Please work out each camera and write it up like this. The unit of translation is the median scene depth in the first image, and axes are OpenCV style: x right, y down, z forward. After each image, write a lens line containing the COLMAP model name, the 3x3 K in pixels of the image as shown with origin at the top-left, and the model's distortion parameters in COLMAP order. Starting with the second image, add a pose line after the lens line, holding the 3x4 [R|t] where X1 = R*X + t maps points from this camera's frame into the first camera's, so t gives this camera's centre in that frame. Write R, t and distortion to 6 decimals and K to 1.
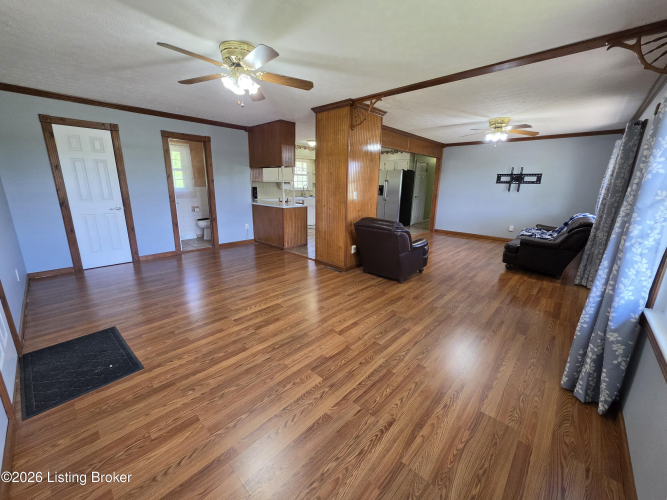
lens RADIAL K [[267.0, 0, 334.7], [0, 267.0, 247.6], [0, 0, 1]] dist [-0.002080, 0.000621]
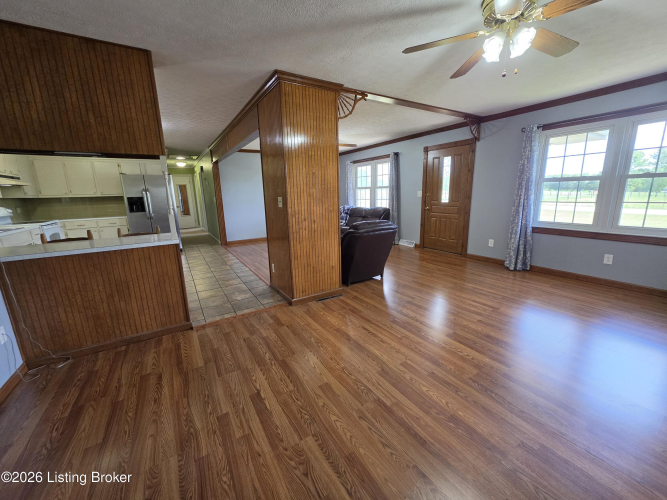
lens RADIAL K [[267.0, 0, 337.3], [0, 267.0, 248.3], [0, 0, 1]] dist [-0.002080, 0.000621]
pose [[0.259869, -0.227539, 0.938453, -0.857611], [0.265721, 0.951173, 0.157042, -0.212028], [-0.928364, 0.208557, 0.307642, 0.886187]]
